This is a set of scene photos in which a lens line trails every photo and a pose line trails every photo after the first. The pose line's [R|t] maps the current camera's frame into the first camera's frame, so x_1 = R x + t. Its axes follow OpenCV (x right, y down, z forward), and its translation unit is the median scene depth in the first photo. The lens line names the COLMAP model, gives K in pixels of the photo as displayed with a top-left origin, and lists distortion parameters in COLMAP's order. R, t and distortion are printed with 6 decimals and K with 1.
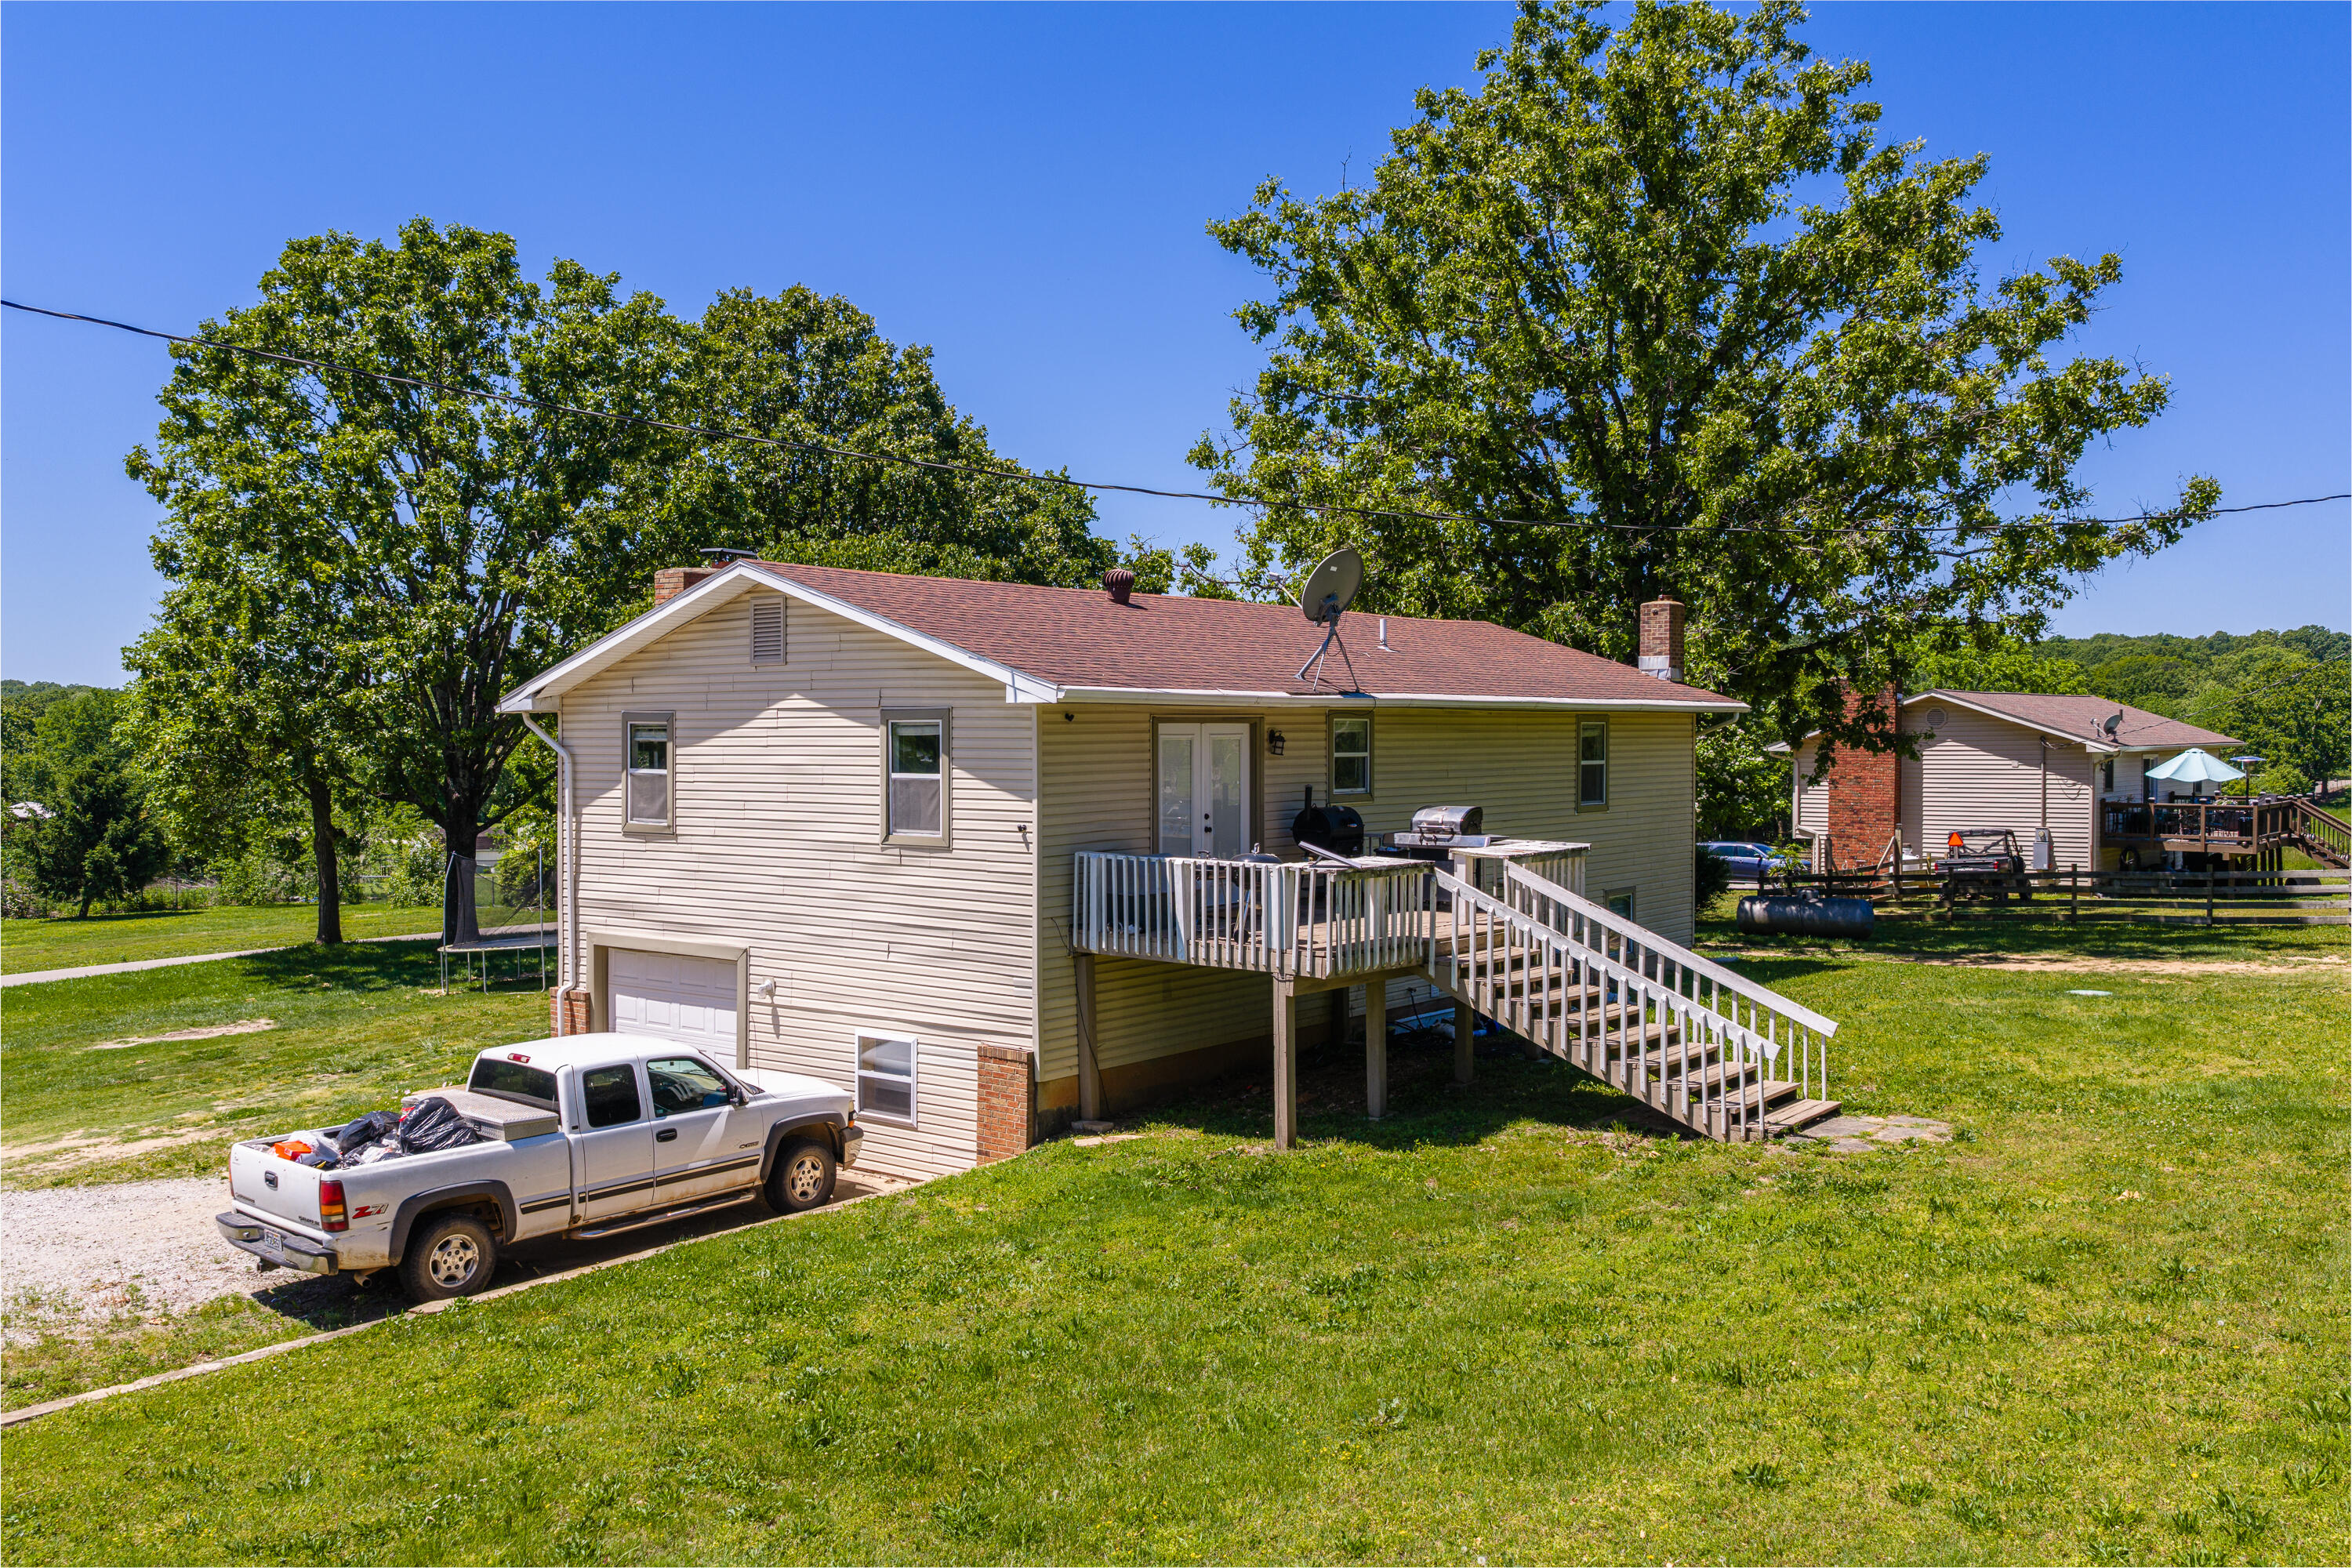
lens RADIAL K [[1952.3, 0, 1169.4], [0, 1952.3, 773.7], [0, 0, 1]] dist [0.021898, -0.034650]
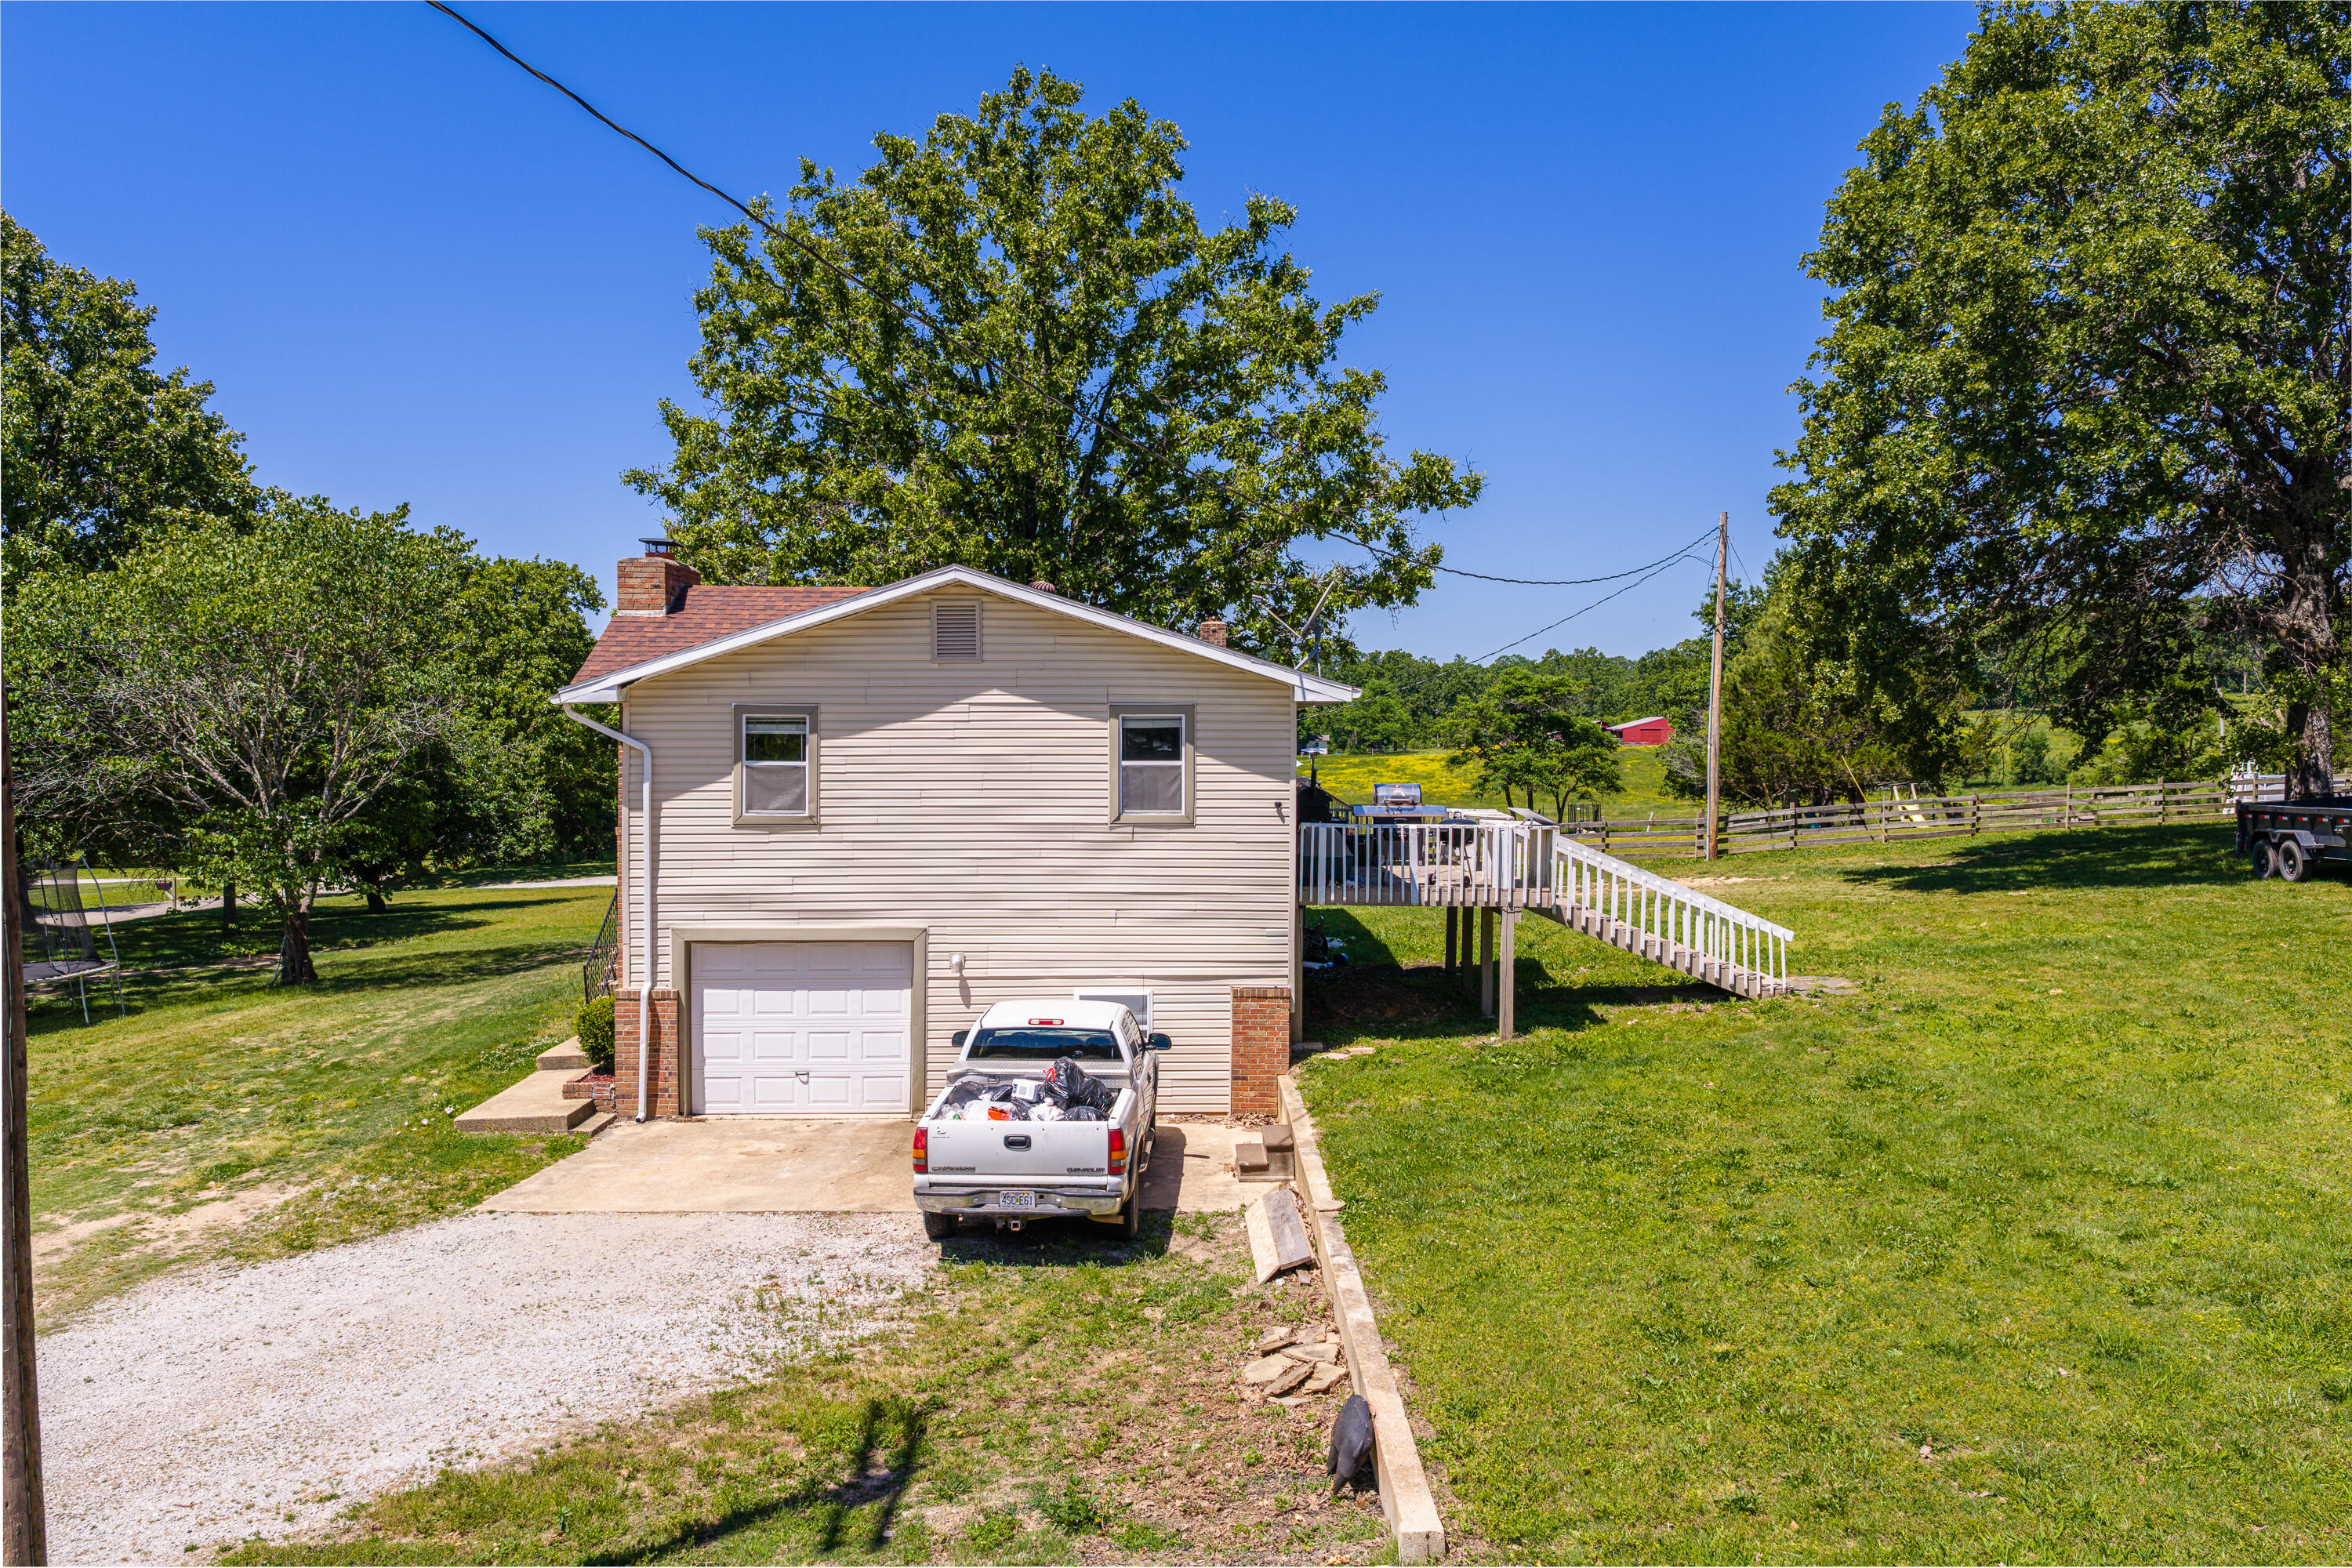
lens RADIAL K [[1952.3, 0, 1177.6], [0, 1952.3, 763.0], [0, 0, 1]] dist [0.021898, -0.034650]
pose [[0.779822, -0.008822, 0.625939, -0.795011], [0.012485, 0.999921, -0.001461, 0.002844], [-0.625877, 0.008955, 0.779870, 0.086151]]
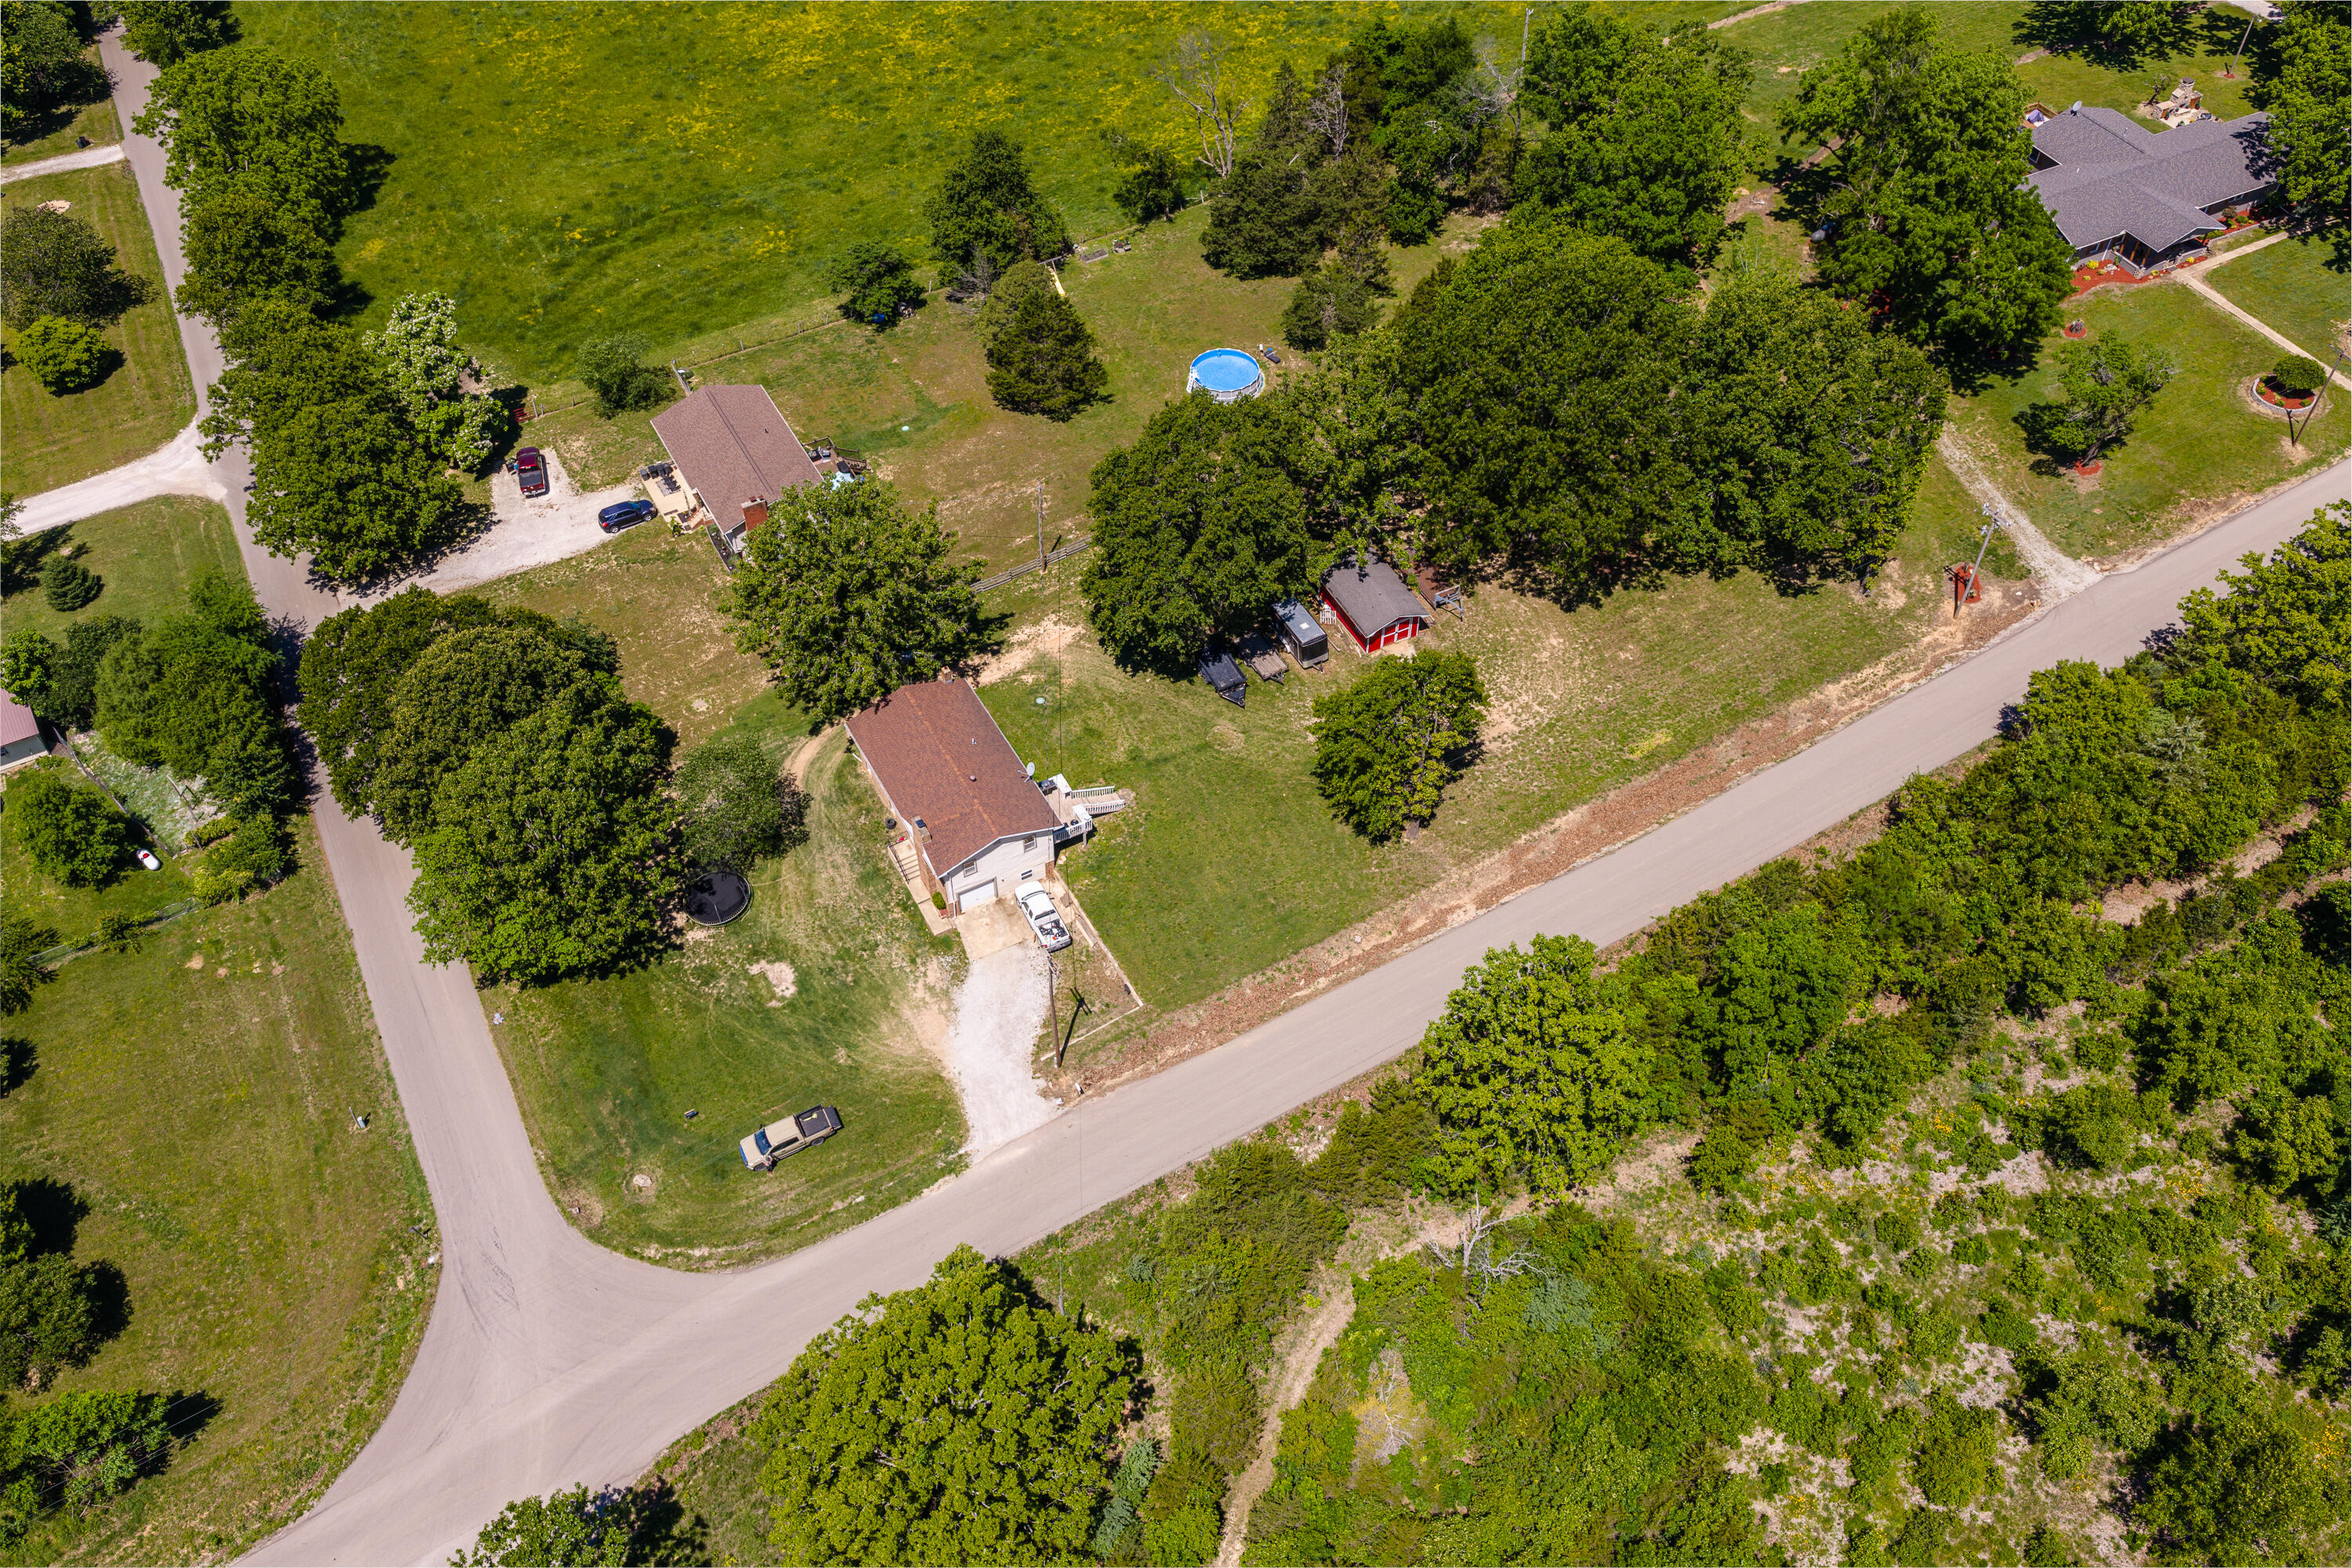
lens RADIAL K [[1952.3, 0, 1186.1], [0, 1952.3, 775.0], [0, 0, 1]] dist [0.021898, -0.034650]
pose [[0.382926, -0.685917, 0.618777, -3.644951], [0.028021, 0.678149, 0.734390, -4.716698], [-0.923354, -0.263878, 0.278901, -1.201639]]
